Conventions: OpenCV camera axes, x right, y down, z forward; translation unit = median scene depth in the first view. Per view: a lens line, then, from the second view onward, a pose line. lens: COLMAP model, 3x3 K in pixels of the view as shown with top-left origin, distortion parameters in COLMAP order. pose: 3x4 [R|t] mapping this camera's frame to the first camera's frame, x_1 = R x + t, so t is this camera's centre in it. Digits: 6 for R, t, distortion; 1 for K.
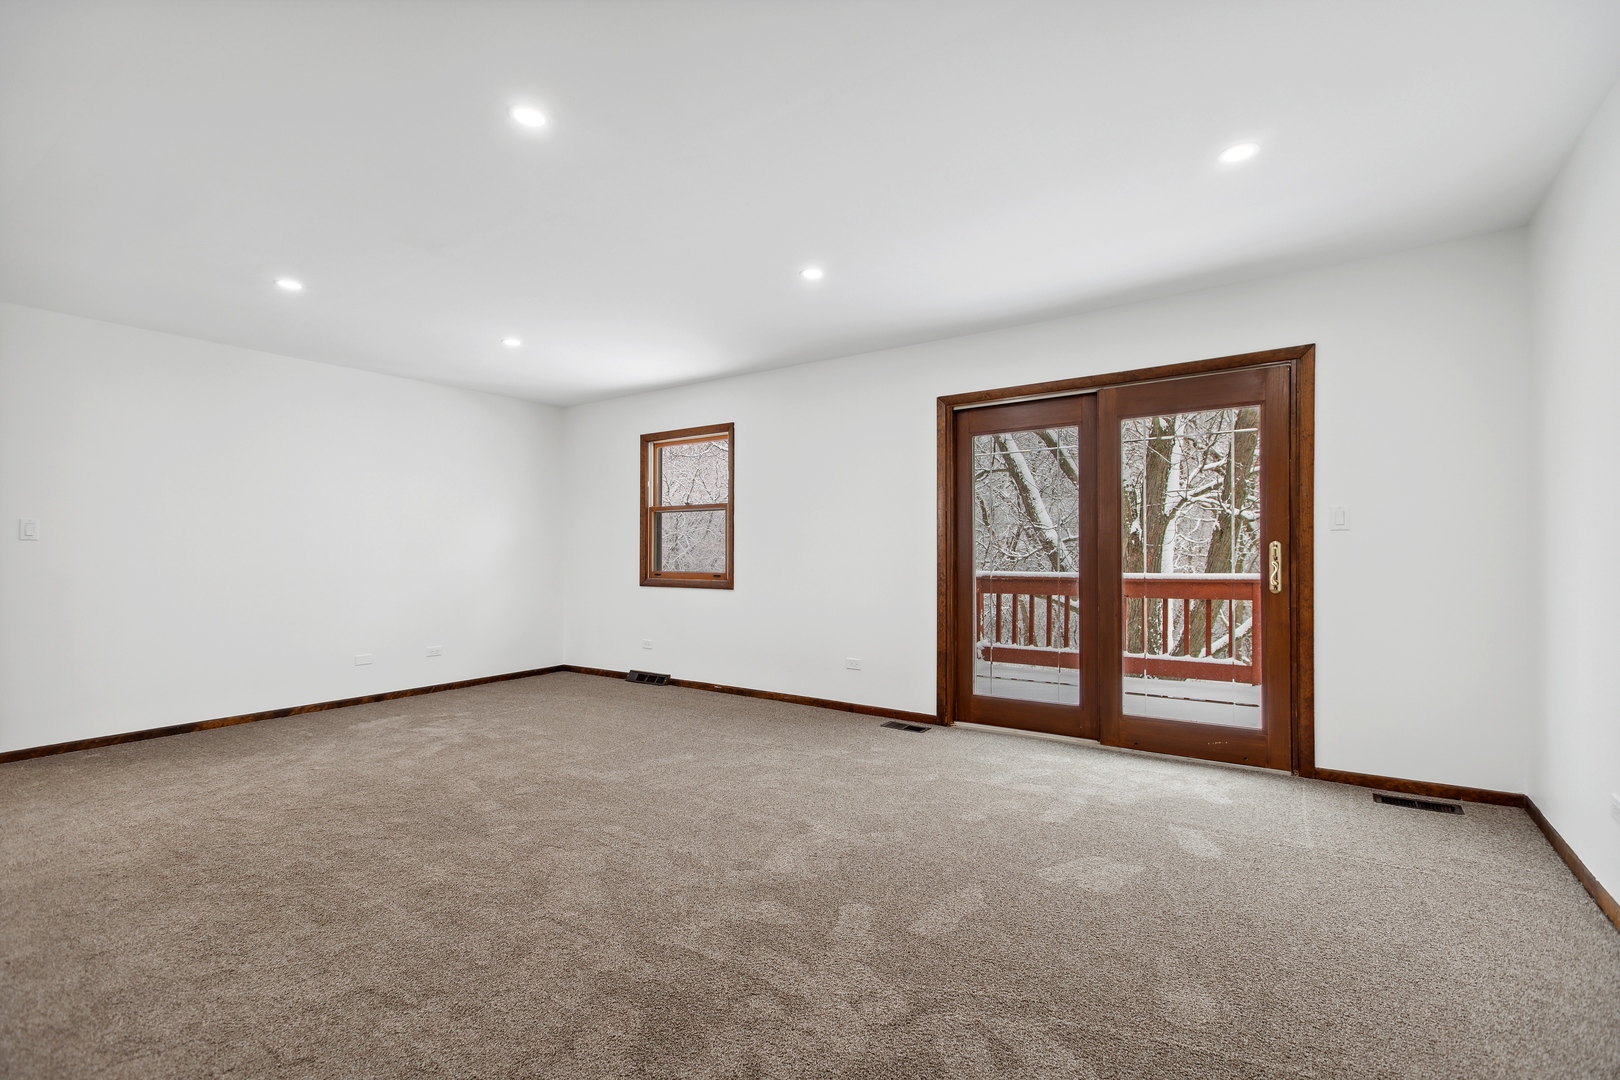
lens RADIAL K [[722.6, 0, 805.0], [0, 722.6, 559.5], [0, 0, 1]] dist [0.002706, 0.000293]
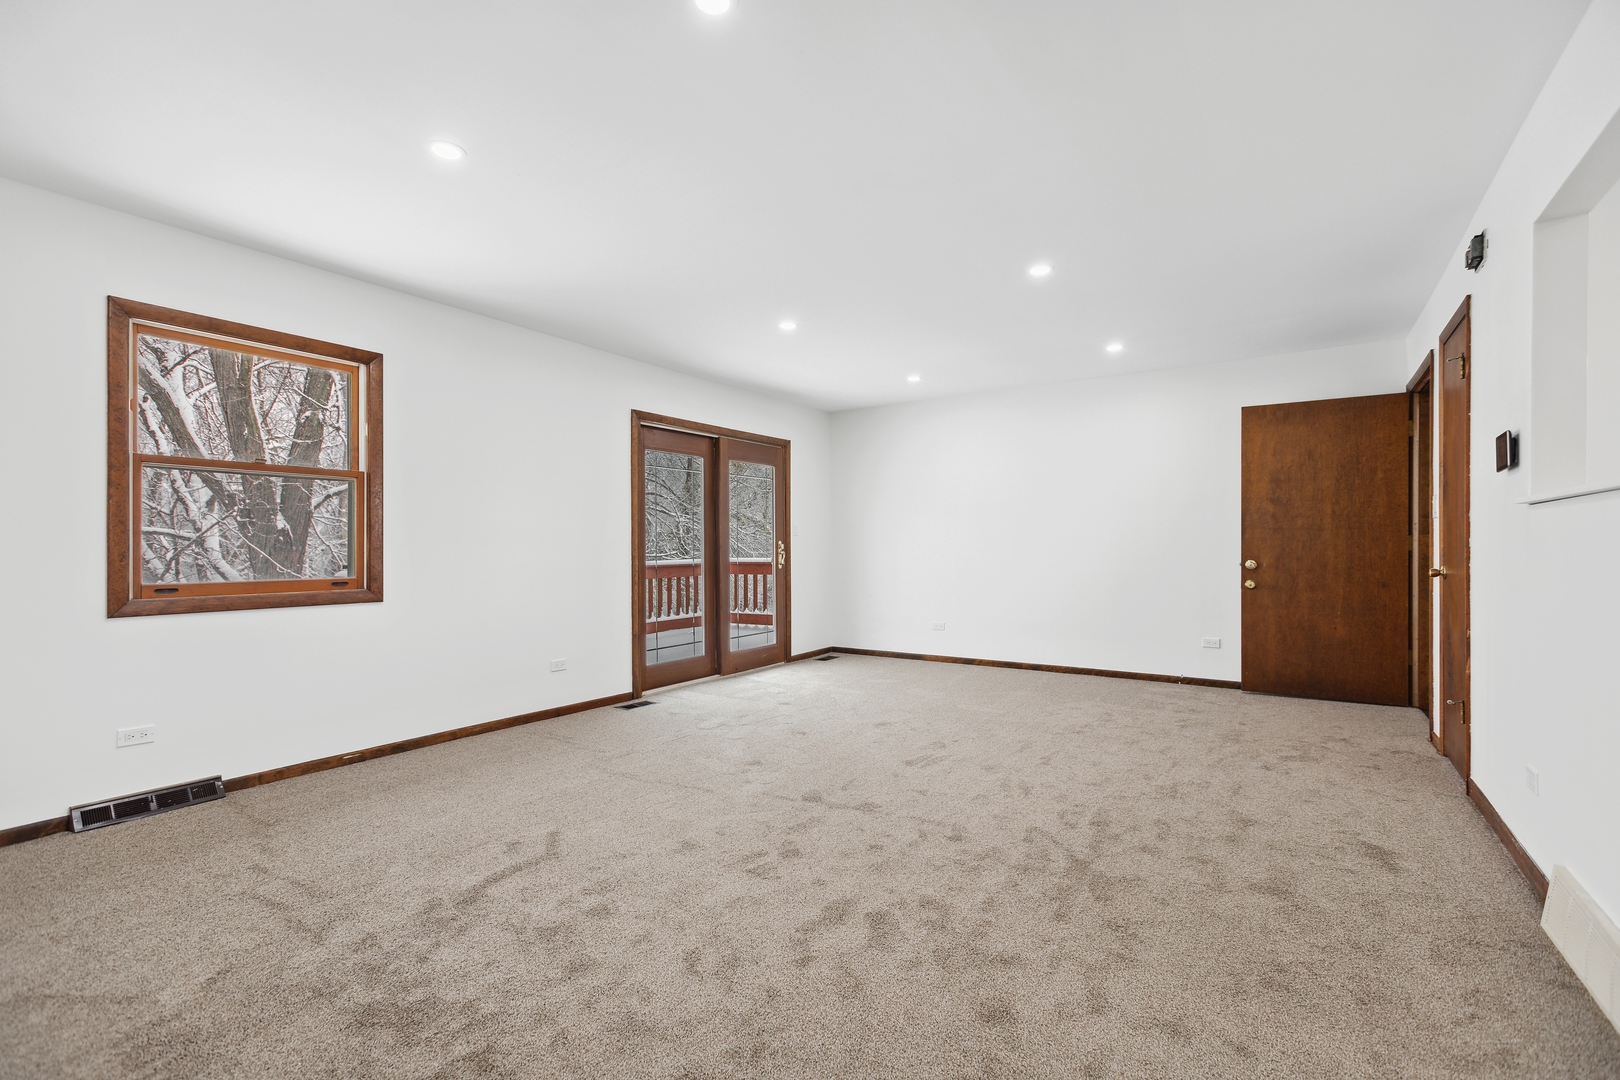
lens RADIAL K [[726.3, 0, 810.0], [0, 726.3, 540.0], [0, 0, 1]] dist [0.000580, 0.000036]
pose [[-0.014325, 0.011629, 0.999830, -0.970222], [0.016924, 0.999792, -0.011386, -0.001466], [-0.999754, 0.016758, -0.014519, 0.750739]]
